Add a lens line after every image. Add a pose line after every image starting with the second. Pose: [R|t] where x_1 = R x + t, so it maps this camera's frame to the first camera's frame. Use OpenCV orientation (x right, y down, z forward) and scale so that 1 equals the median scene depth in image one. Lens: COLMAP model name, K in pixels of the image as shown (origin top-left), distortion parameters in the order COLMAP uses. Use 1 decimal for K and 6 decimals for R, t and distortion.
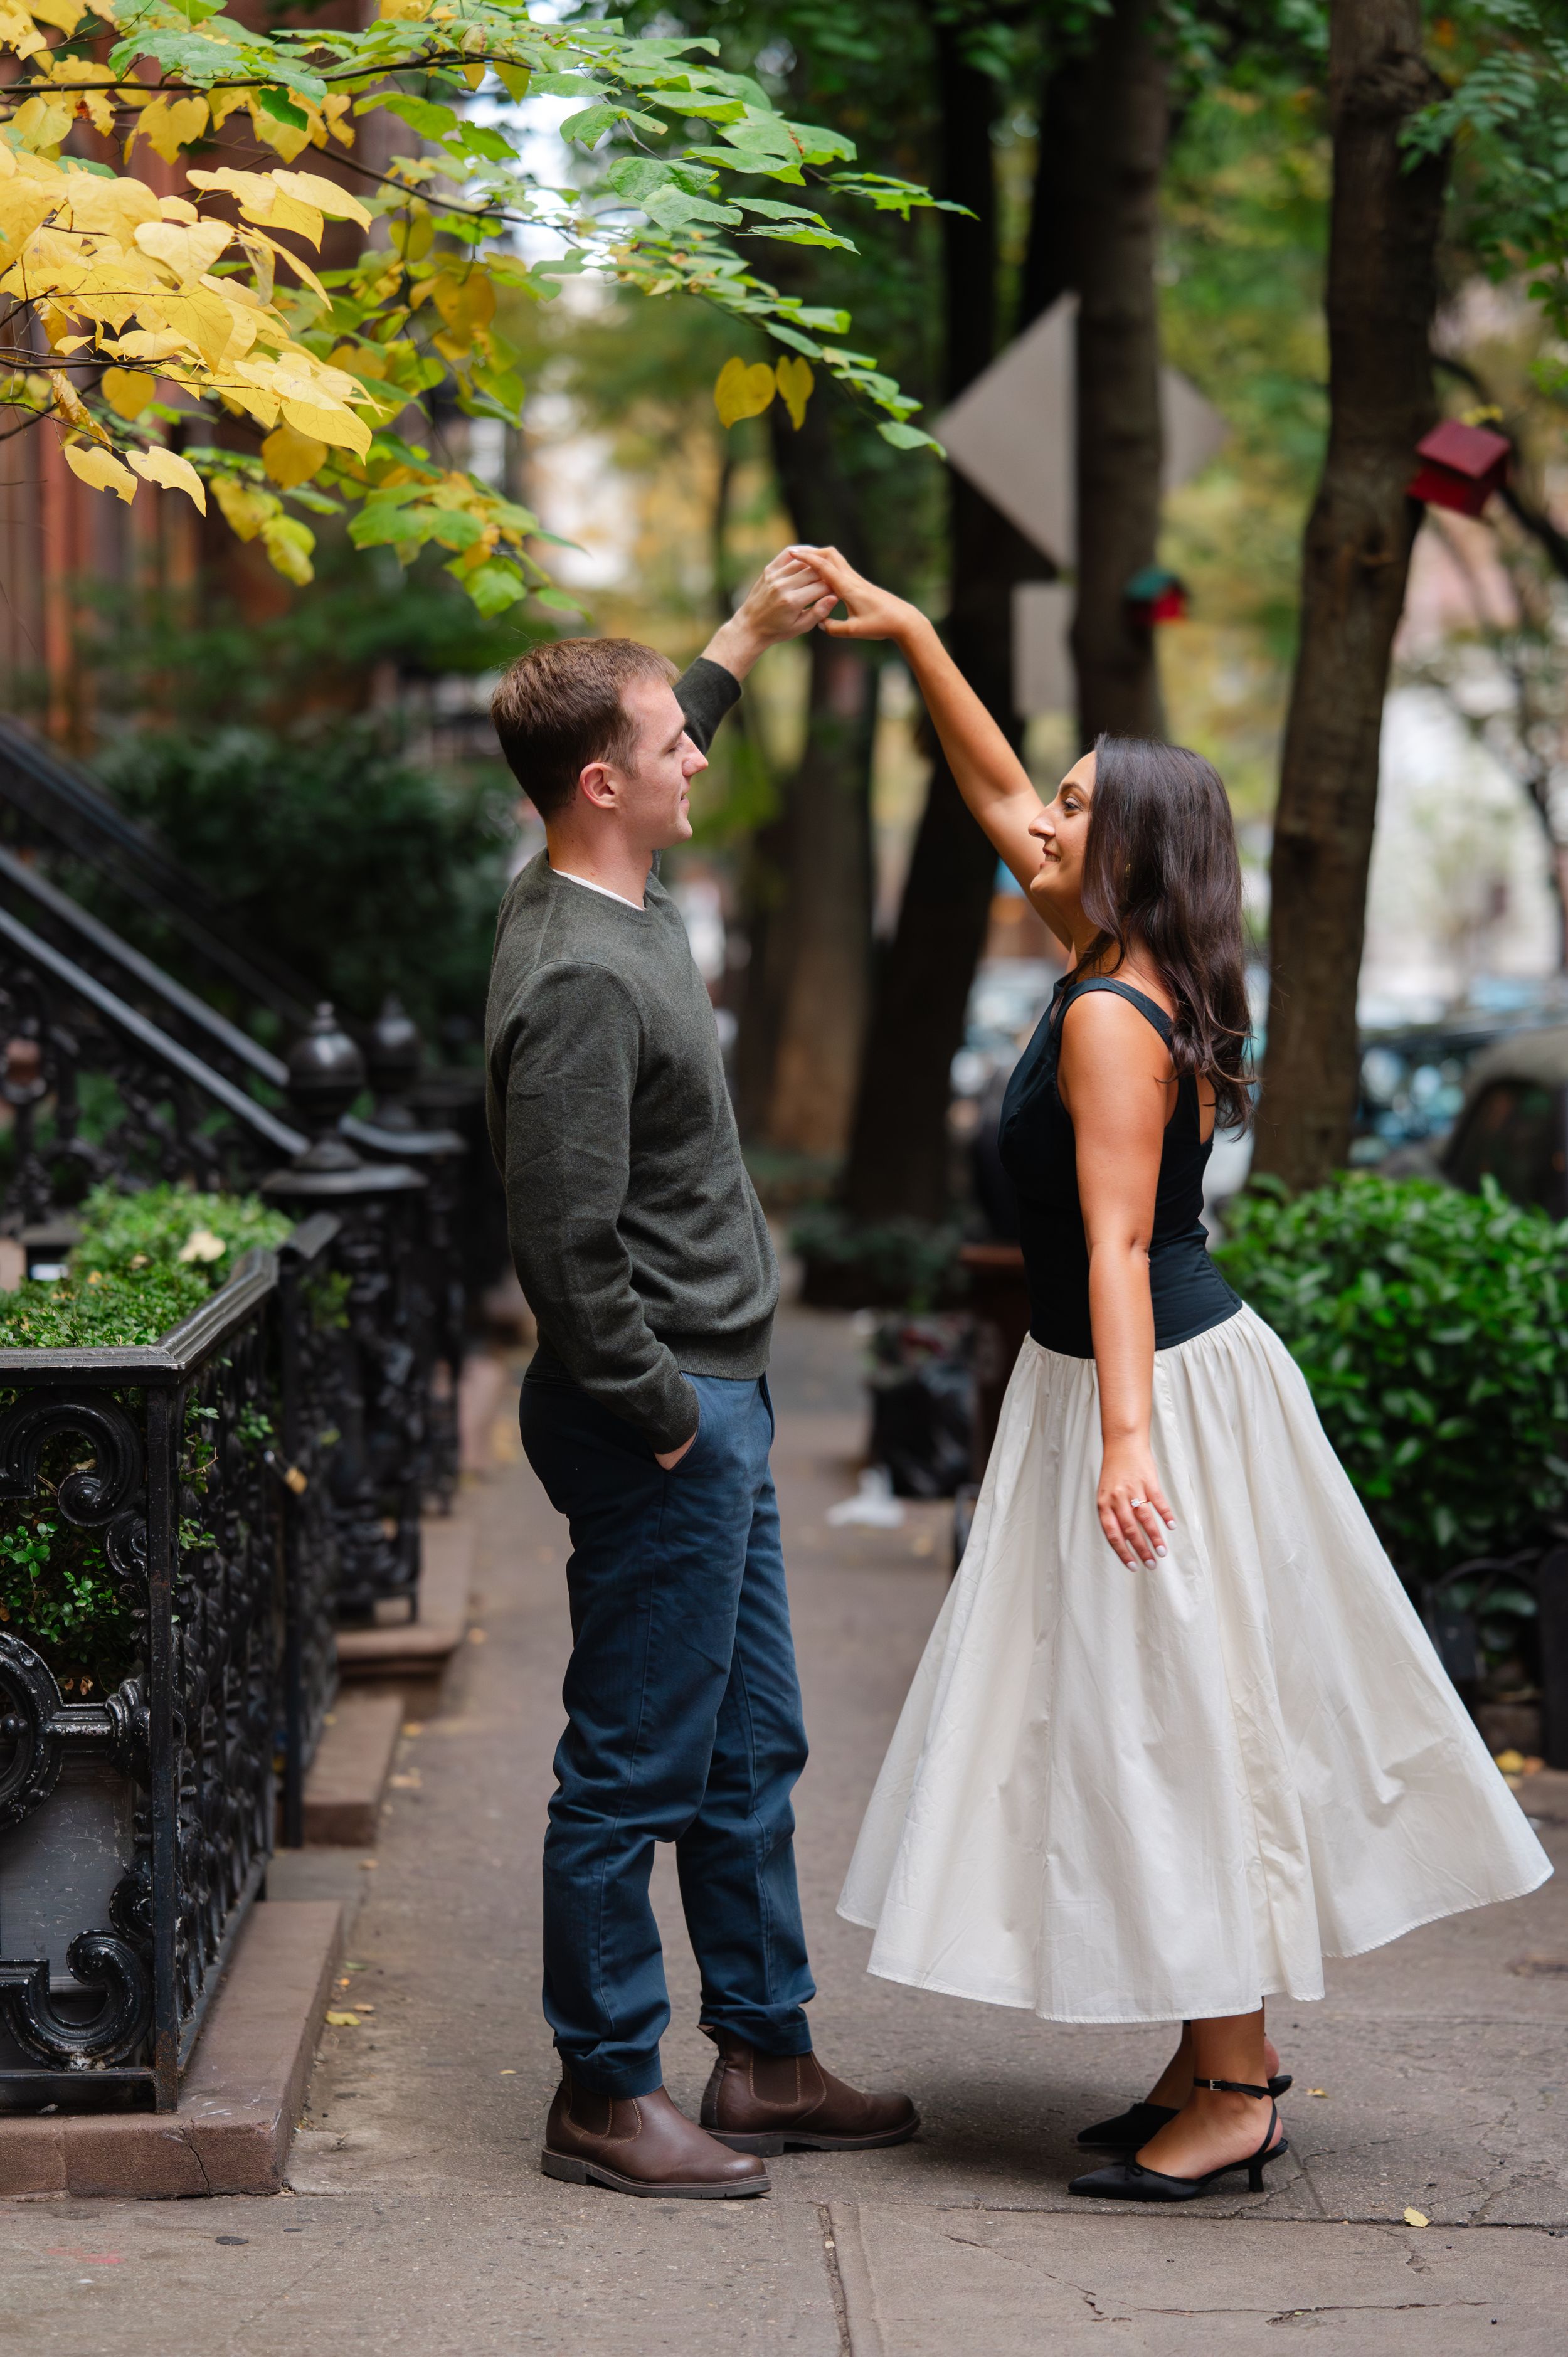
lens RADIAL K [[5805.1, 0, 783.9], [0, 5805.1, 1181.1], [0, 0, 1]] dist [0.046217, 0.000000]
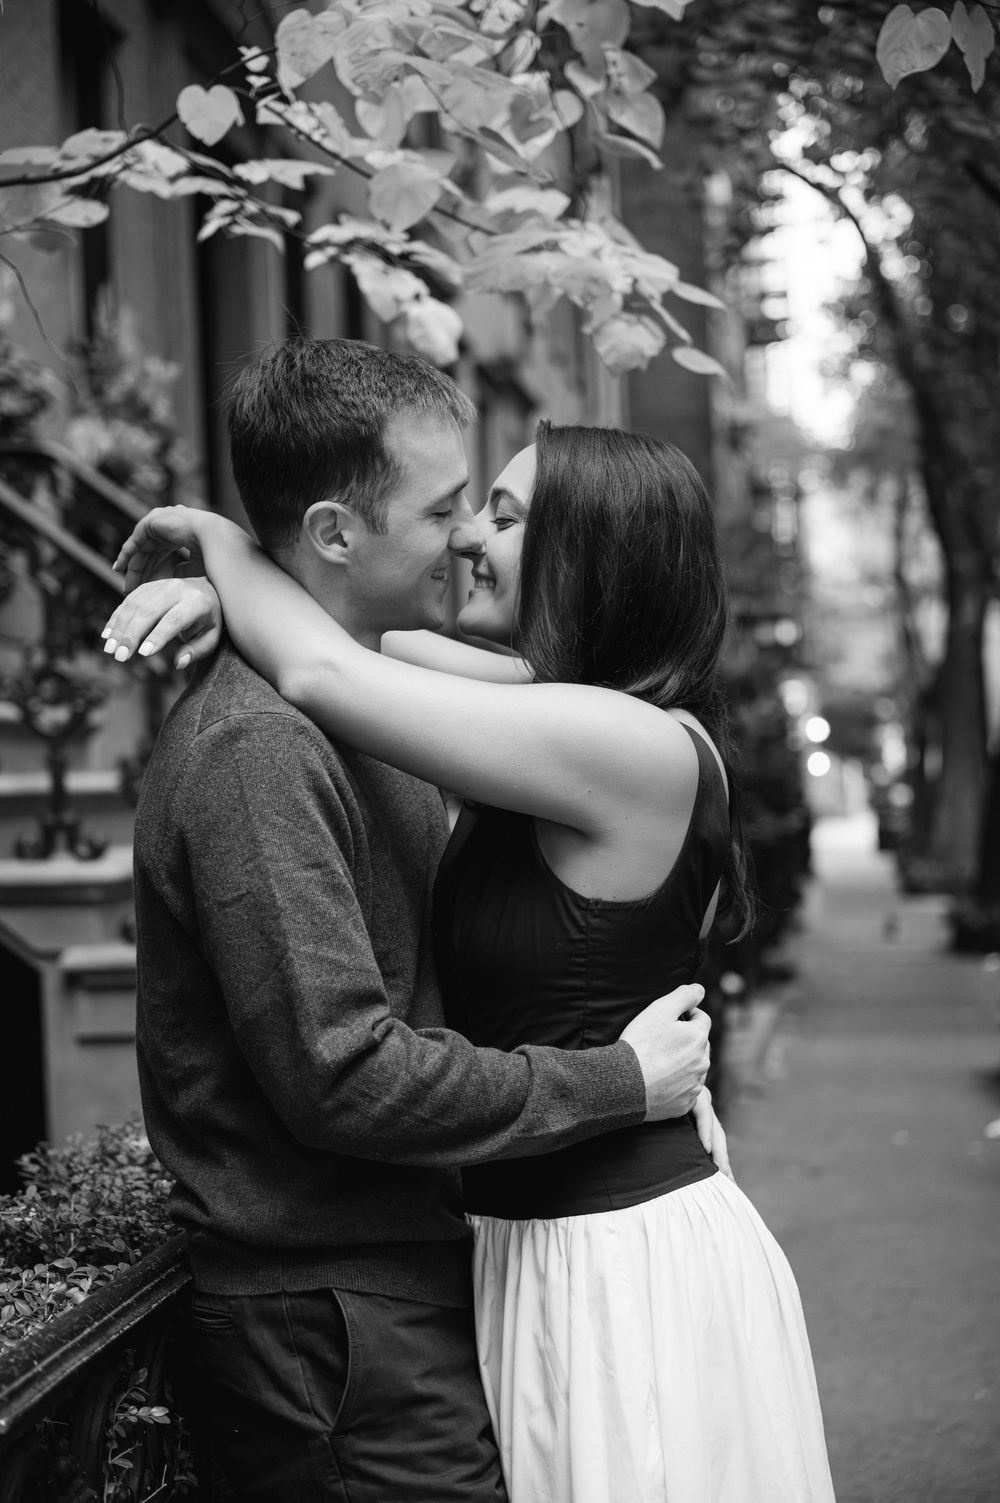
lens RADIAL K [[2638.1, 0, 498.1], [0, 2638.1, 719.1], [0, 0, 1]] dist [0.125168, 0.000000]
pose [[0.986383, -0.027755, -0.162108, -0.006835], [0.018697, 0.998191, -0.057138, -0.022513], [0.163400, 0.053329, 0.985117, 0.690307]]
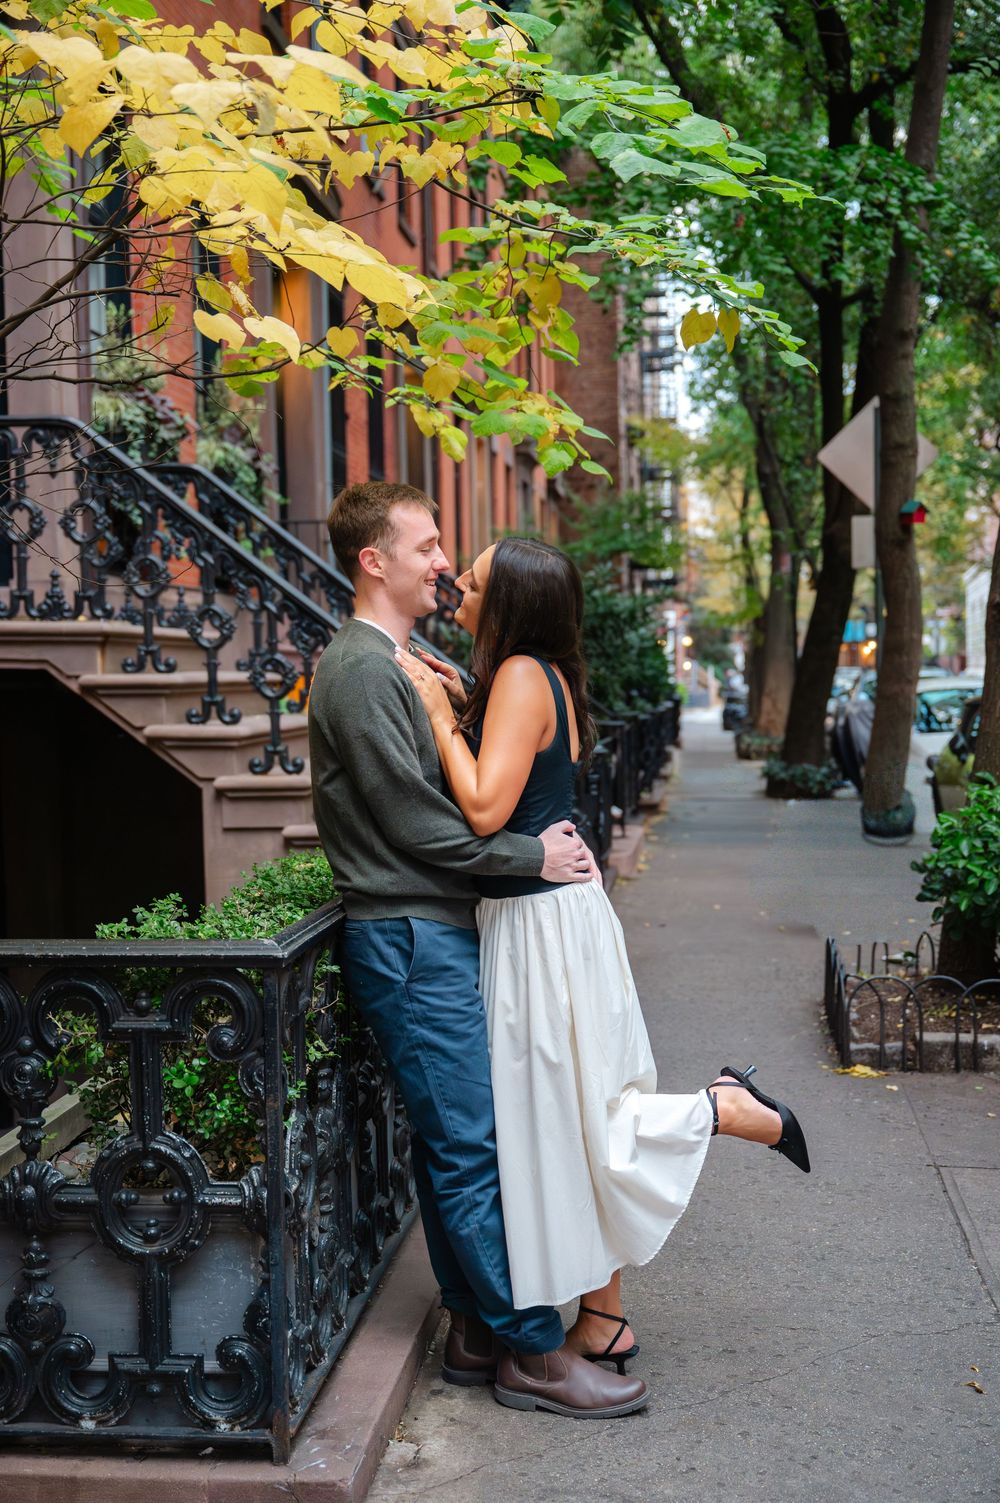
lens RADIAL K [[1881.1, 0, 493.4], [0, 1881.1, 734.8], [0, 0, 1]] dist [0.012735, 0.000000]
pose [[0.989388, 0.000311, -0.145299, 0.014326], [-0.000458, 0.999999, -0.000979, -0.020984], [0.145299, 0.001035, 0.989387, 0.509824]]
